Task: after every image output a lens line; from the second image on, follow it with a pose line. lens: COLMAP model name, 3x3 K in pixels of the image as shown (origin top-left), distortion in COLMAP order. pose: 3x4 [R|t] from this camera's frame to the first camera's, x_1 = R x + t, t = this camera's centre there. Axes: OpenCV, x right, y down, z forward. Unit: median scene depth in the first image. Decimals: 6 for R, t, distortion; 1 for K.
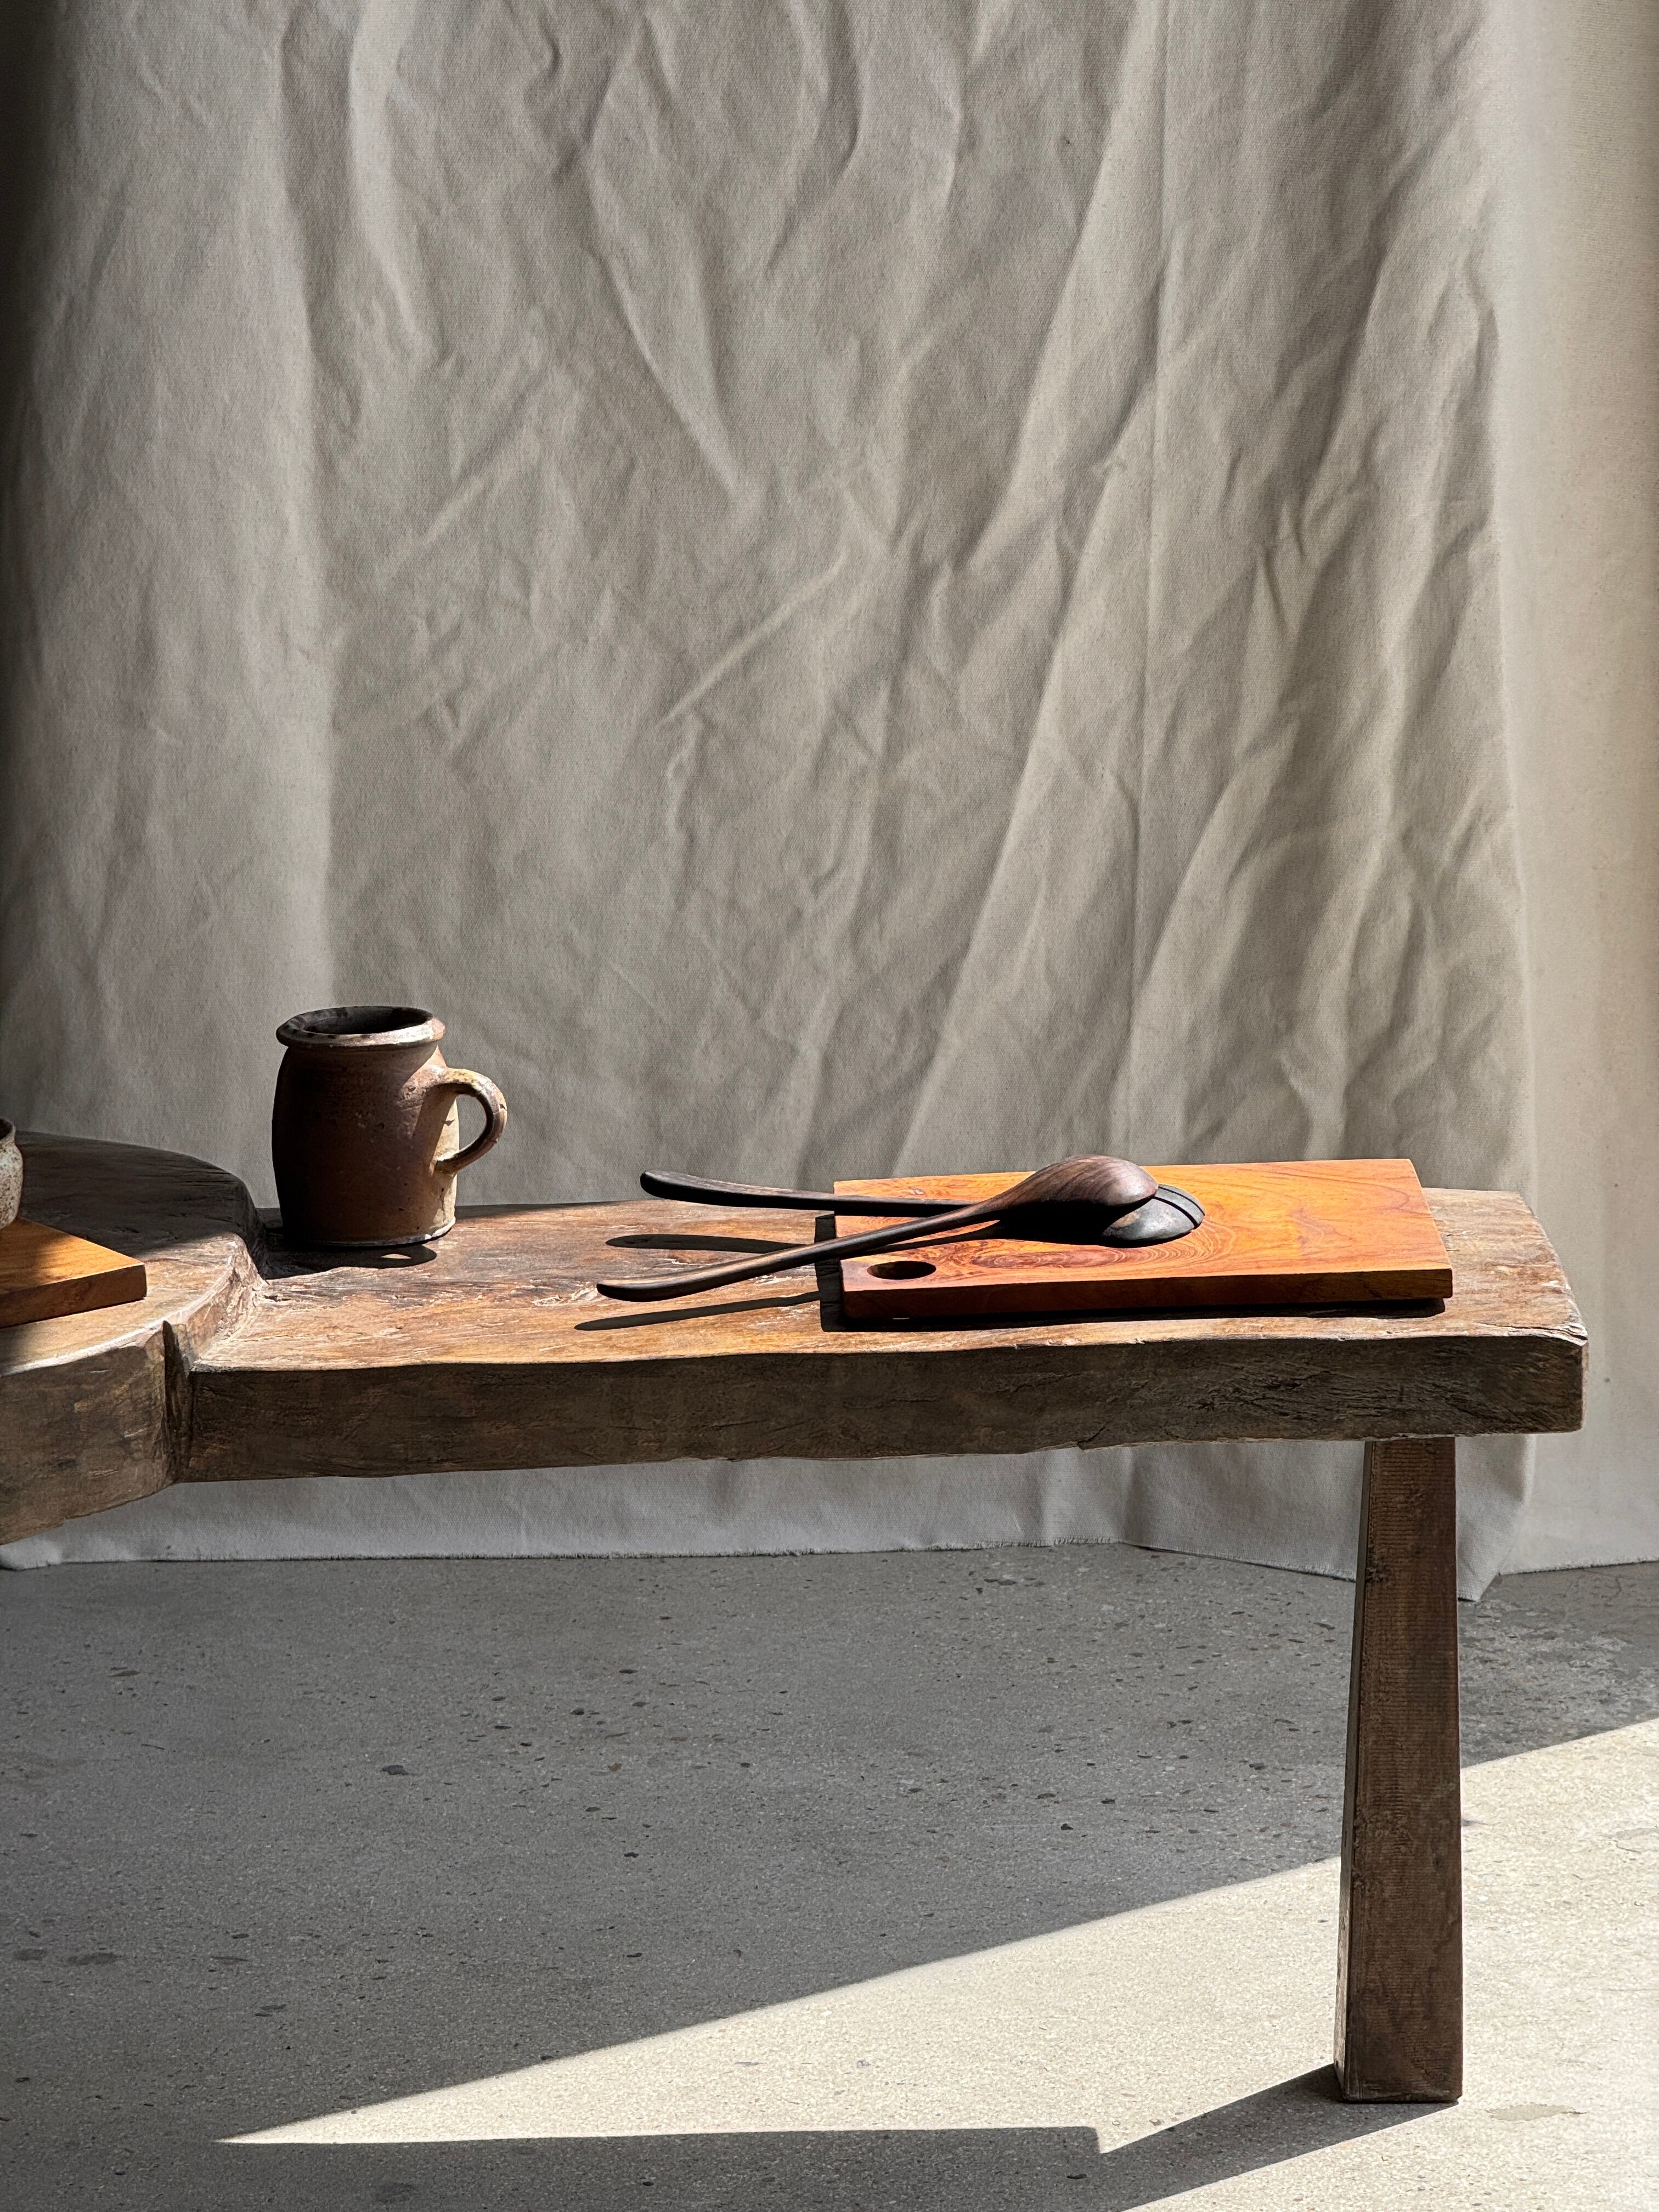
lens RADIAL K [[7857.4, 0, 846.0], [0, 7857.4, 1152.4], [0, 0, 1]] dist [0.233468, 1.190510]
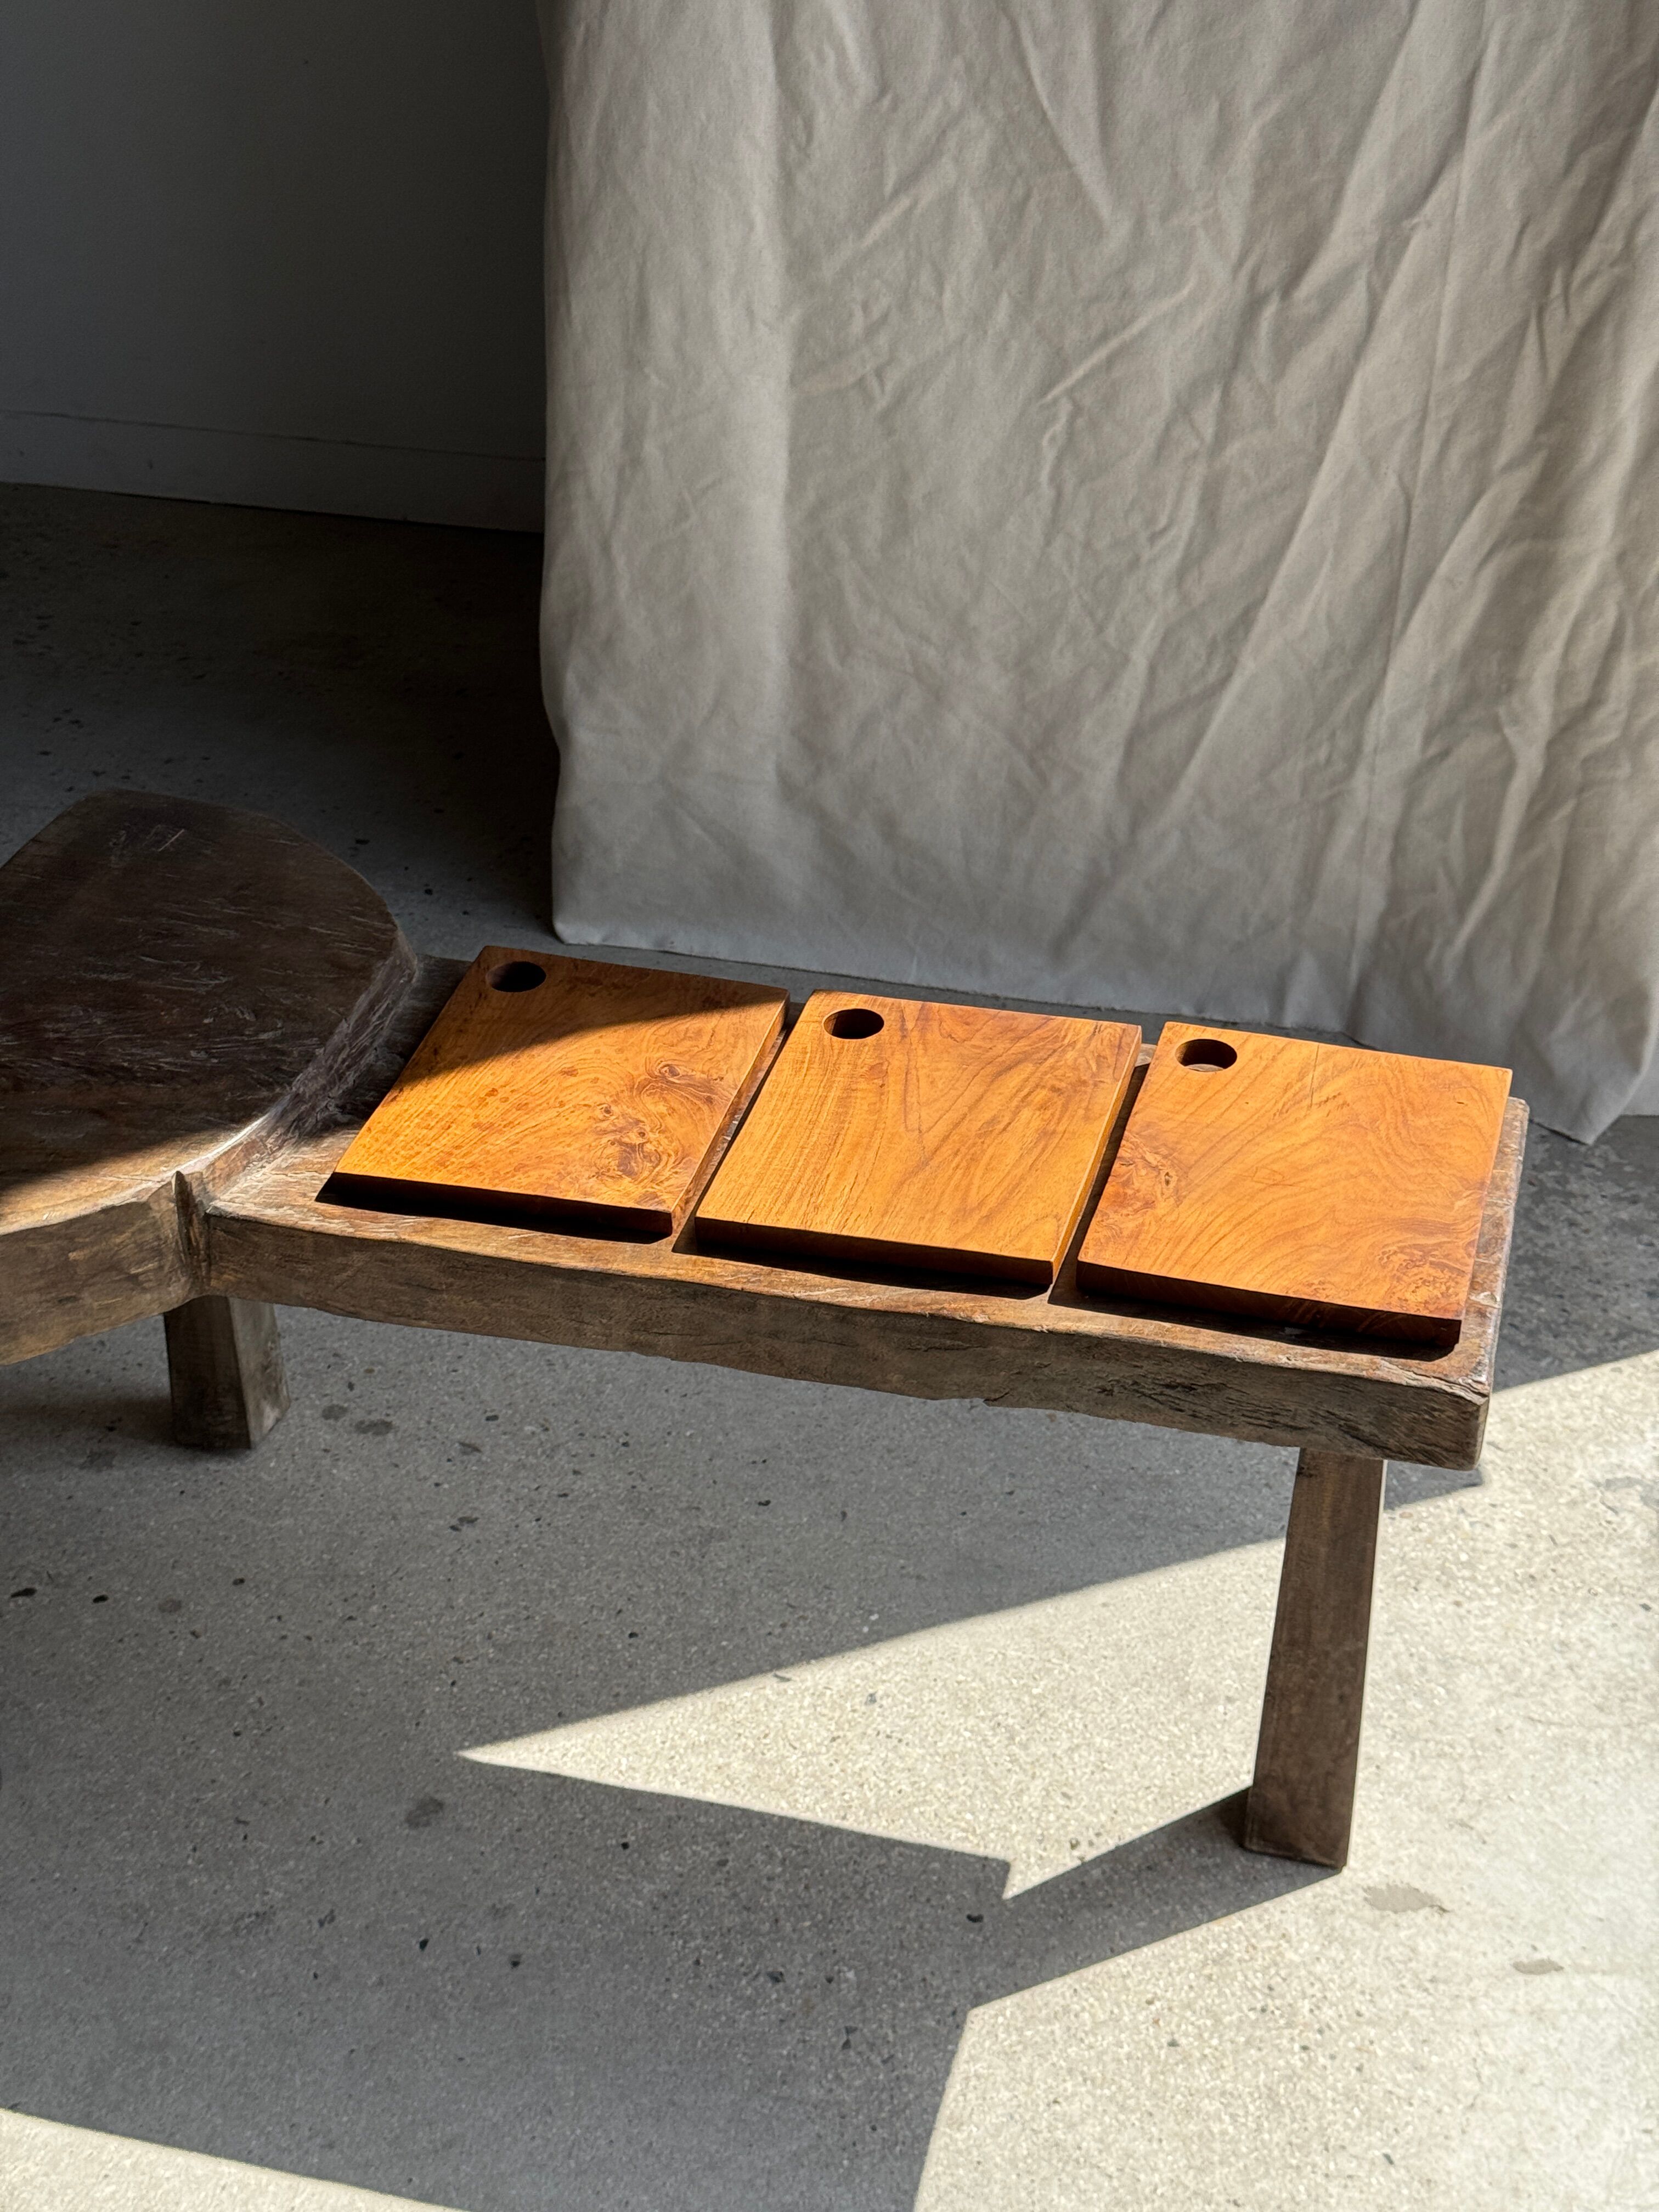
lens RADIAL K [[3095.7, 0, 813.5], [0, 3095.7, 1096.9], [0, 0, 1]] dist [0.165647, -0.314749]
pose [[0.959022, 0.150490, -0.240061, 0.080562], [-0.071512, 0.948415, 0.308861, -0.102286], [0.274158, -0.279037, 0.920313, 0.493692]]
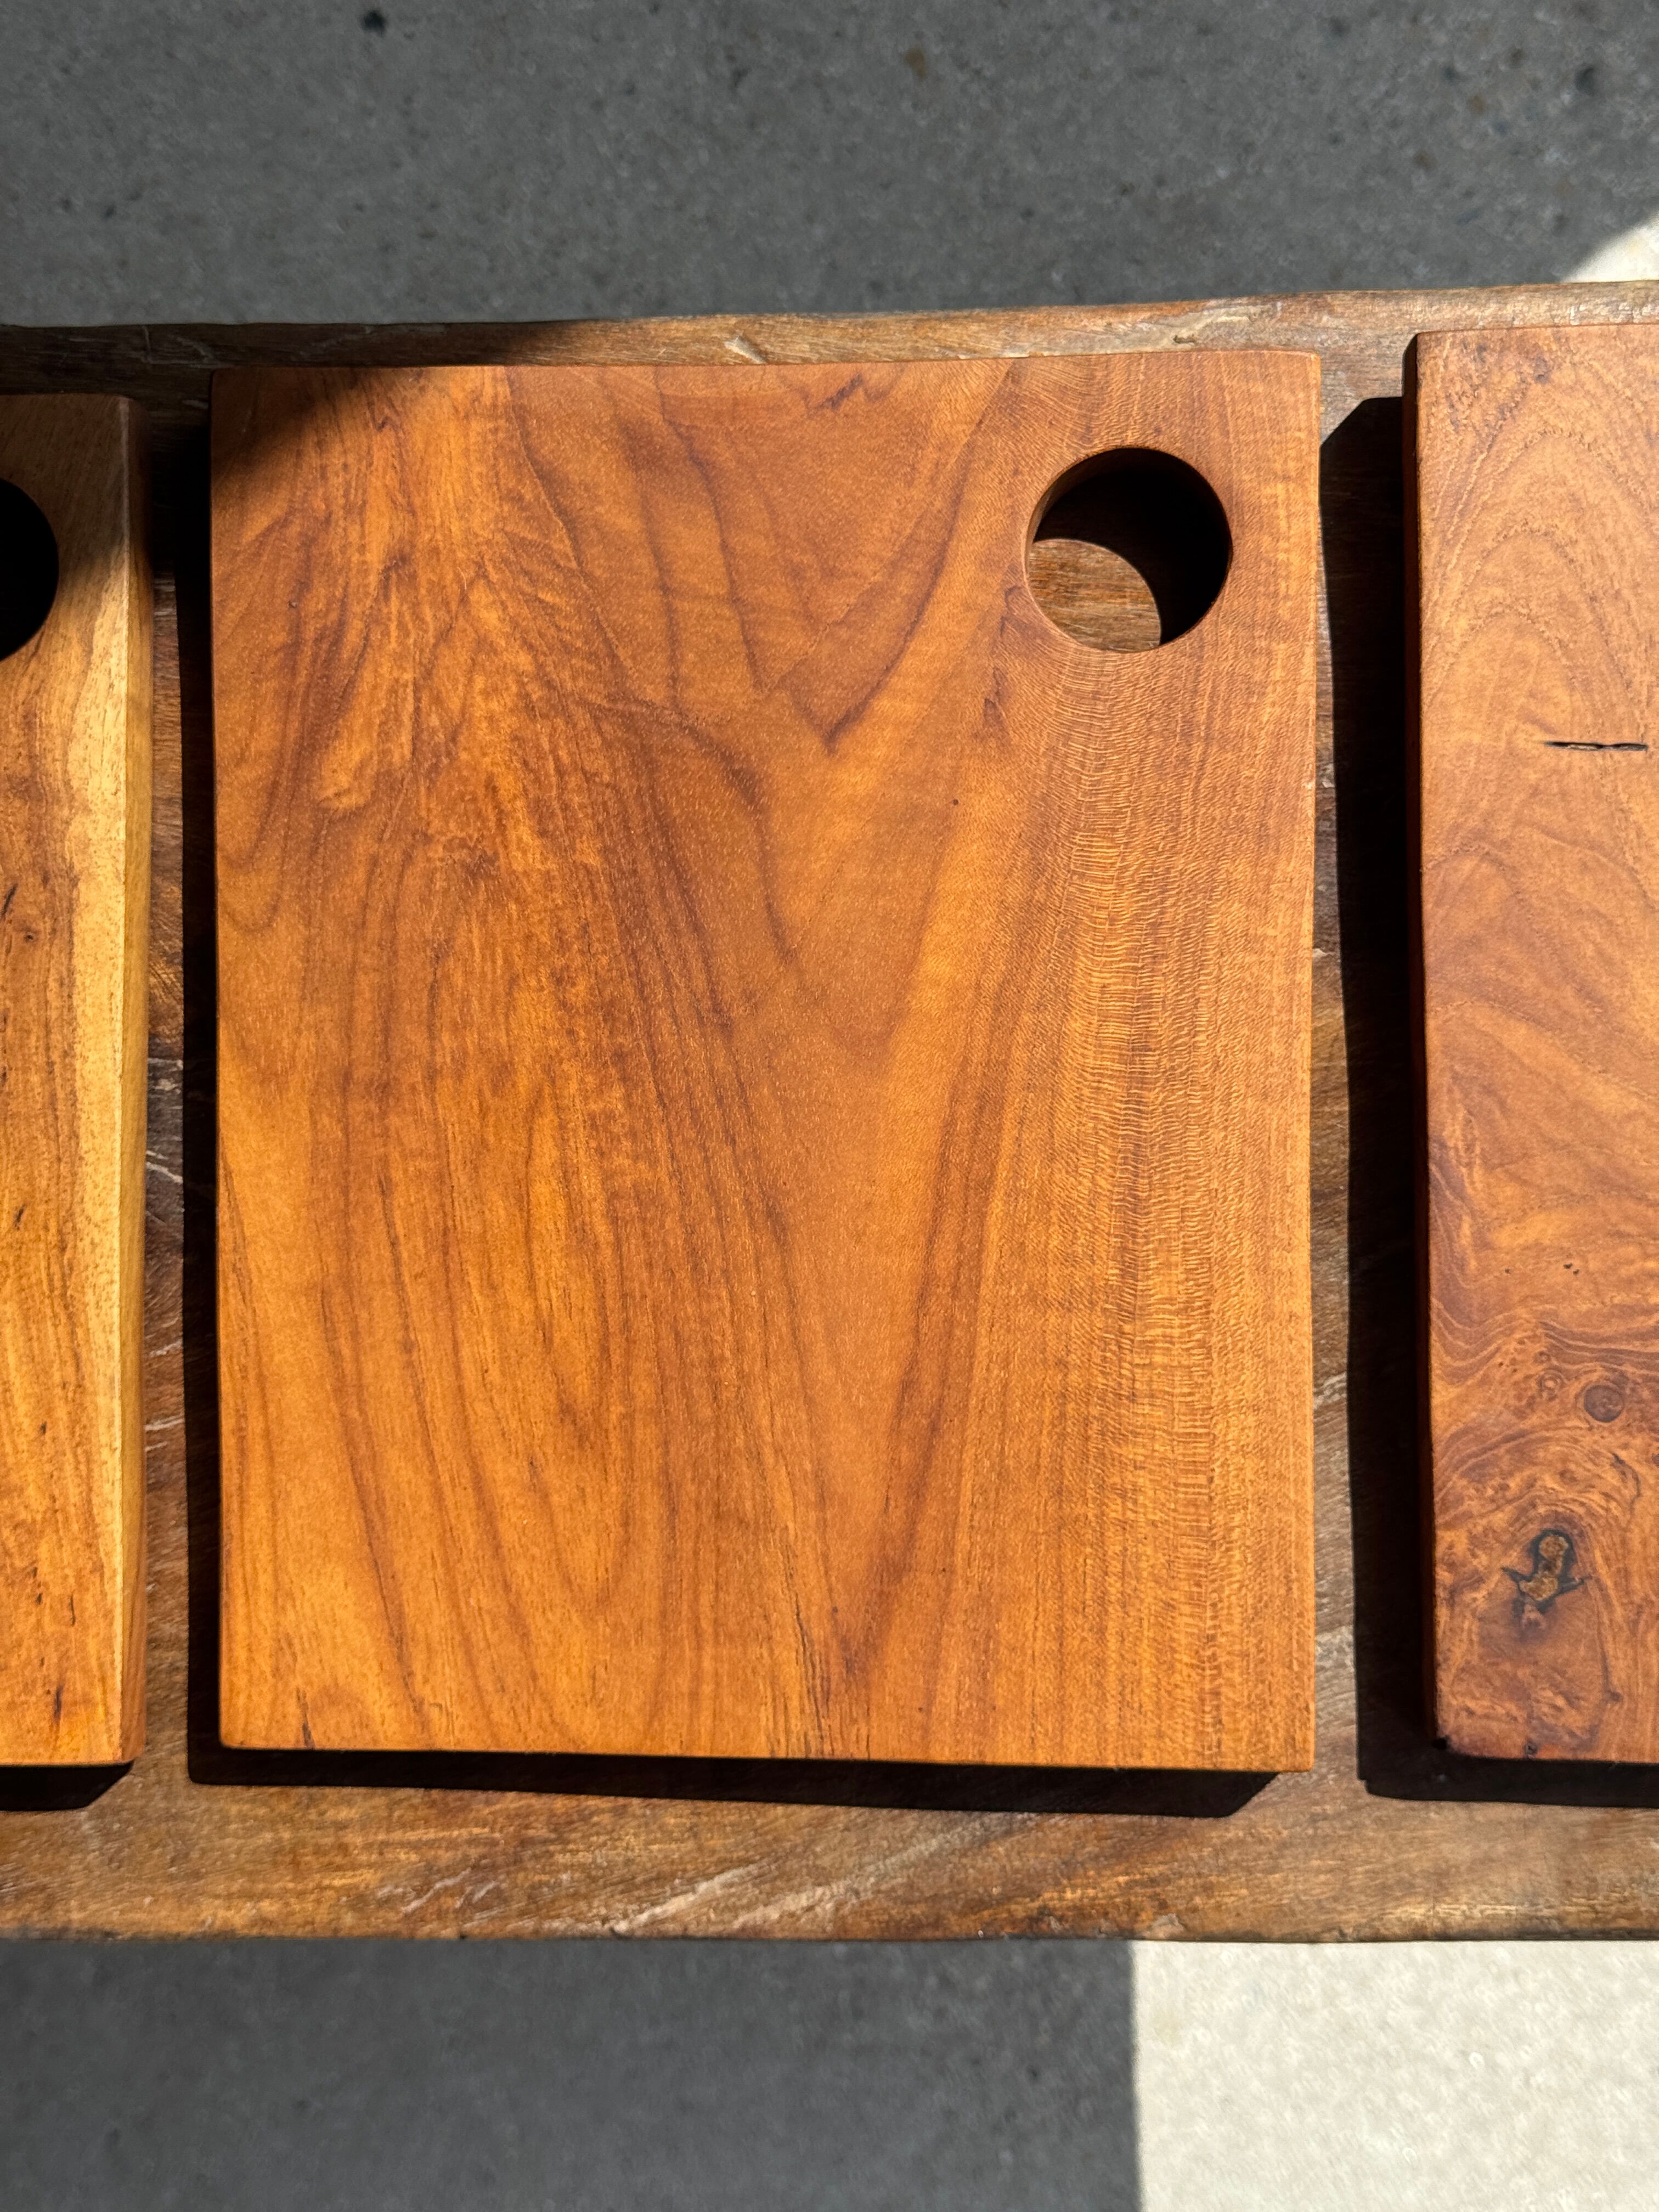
lens RADIAL K [[3141.2, 0, 797.9], [0, 3141.2, 1111.2], [0, 0, 1]] dist [0.191196, -0.509308]
pose [[0.998563, 0.011614, -0.052321, 0.015191], [0.047177, 0.272753, 0.960927, -0.101892], [0.025431, -0.962014, 0.271813, 0.788520]]
